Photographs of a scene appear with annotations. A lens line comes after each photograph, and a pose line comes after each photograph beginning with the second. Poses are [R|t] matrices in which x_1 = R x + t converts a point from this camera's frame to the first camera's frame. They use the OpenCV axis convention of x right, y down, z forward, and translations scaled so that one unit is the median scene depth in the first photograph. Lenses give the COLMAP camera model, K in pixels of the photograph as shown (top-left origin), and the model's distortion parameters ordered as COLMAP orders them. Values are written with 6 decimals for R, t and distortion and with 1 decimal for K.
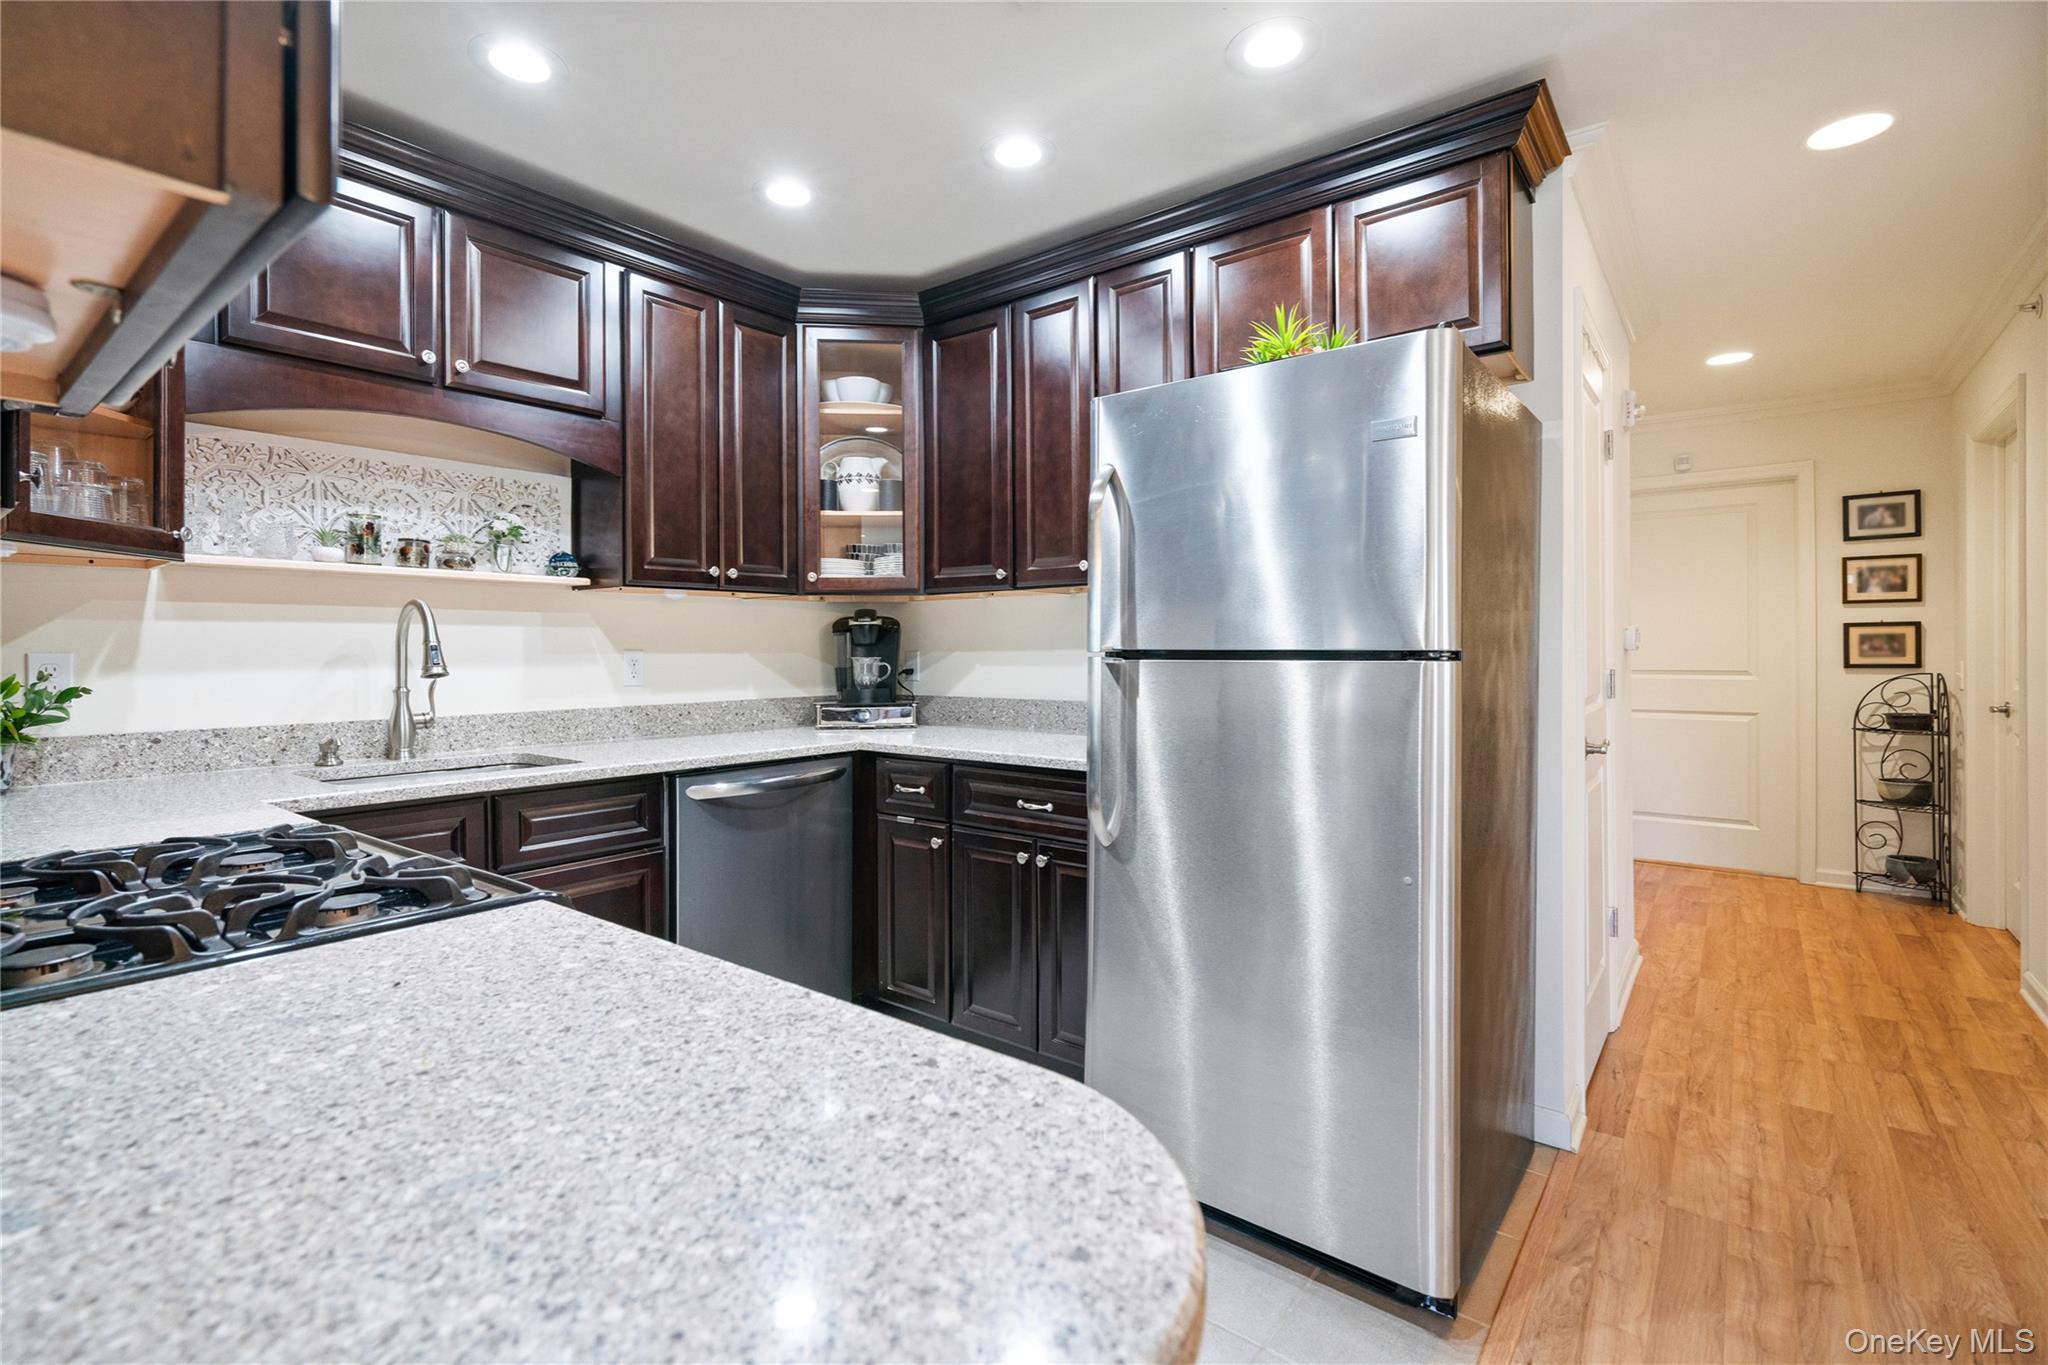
lens RADIAL K [[937.1, 0, 1001.9], [0, 937.1, 650.5], [0, 0, 1]] dist [-0.000345, 0.001763]
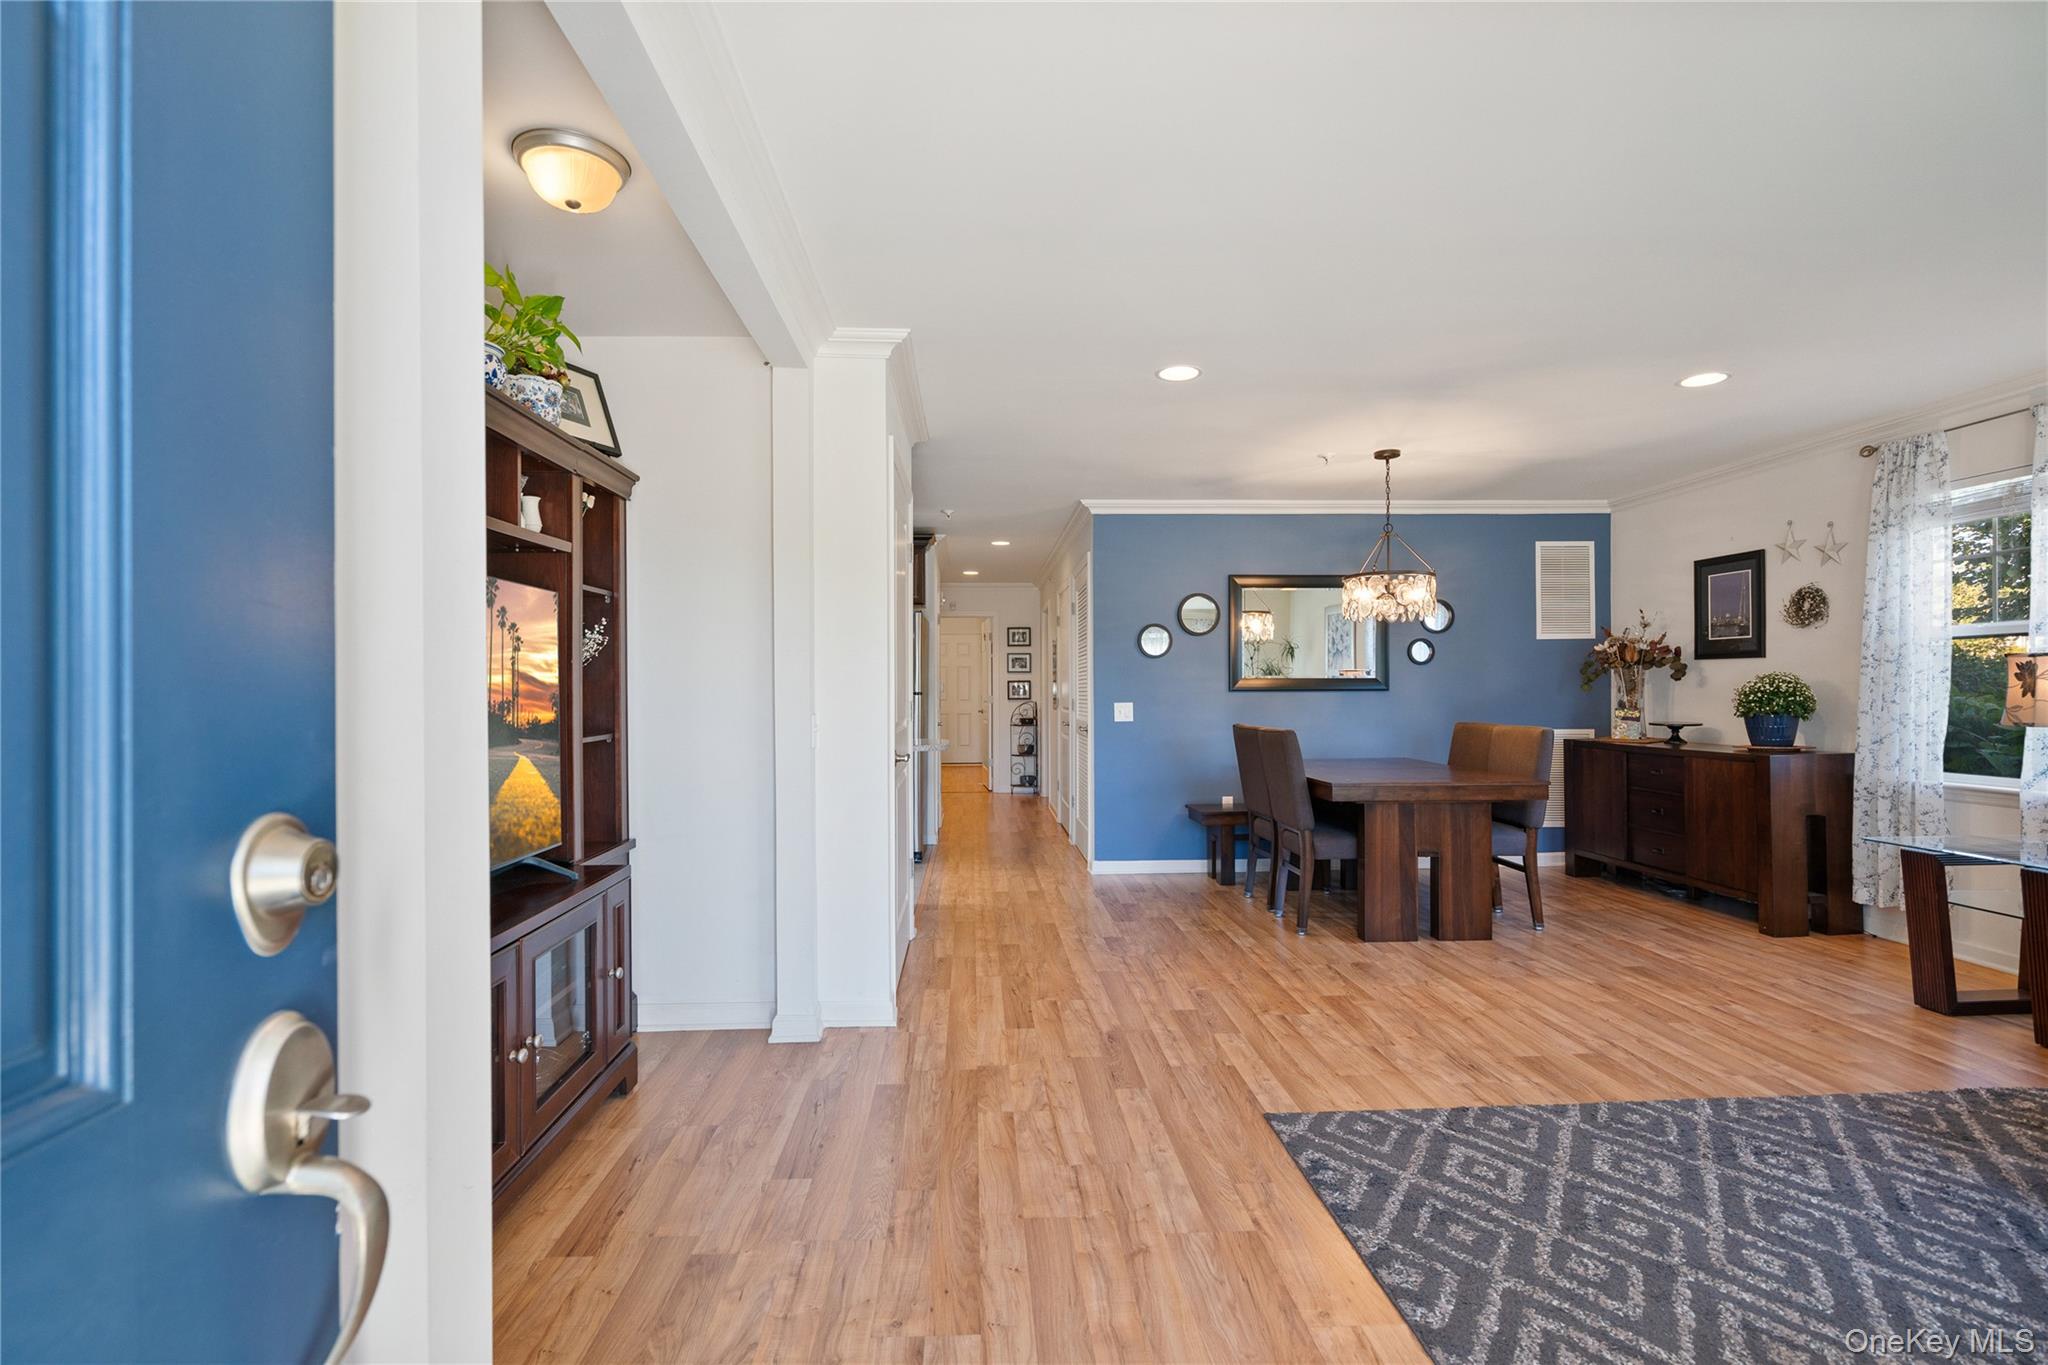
lens RADIAL K [[941.6, 0, 1017.1], [0, 941.6, 688.1], [0, 0, 1]] dist [0.002767, 0.001669]
pose [[0.747970, 0.003600, 0.663723, -1.241692], [-0.000338, 0.999987, -0.005043, 0.001406], [-0.663733, 0.003548, 0.747961, -1.487662]]
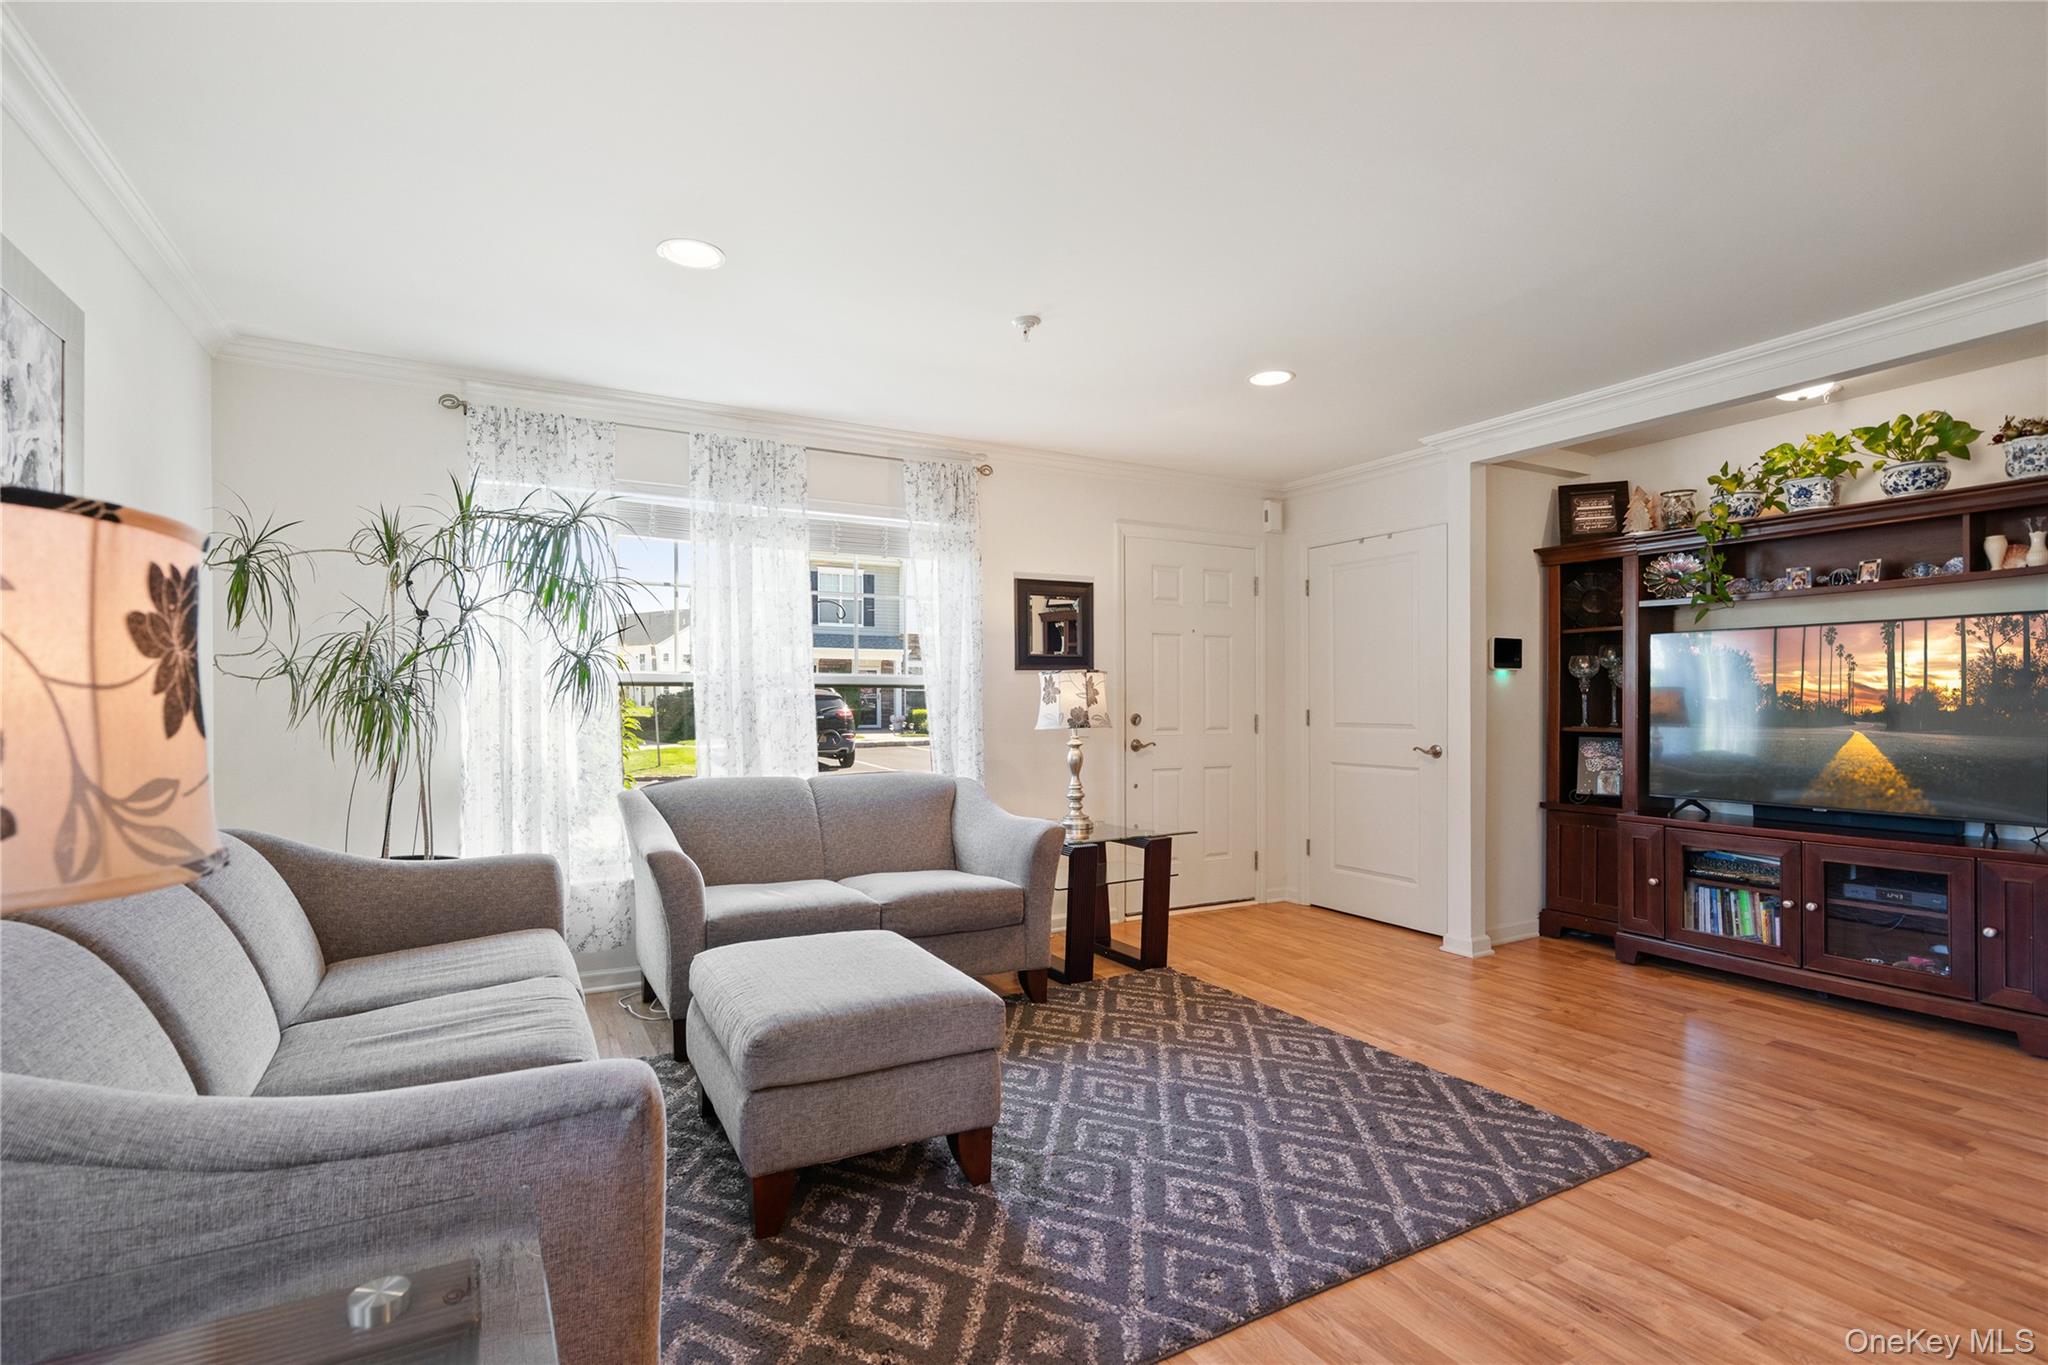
lens RADIAL K [[972.6, 0, 1014.7], [0, 972.6, 710.2], [0, 0, 1]] dist [-0.002465, 0.000376]
pose [[-0.385418, 0.015820, -0.922607, 0.874129], [0.004183, 0.999873, 0.015397, -0.006248], [0.922733, 0.002075, -0.385435, -1.096093]]
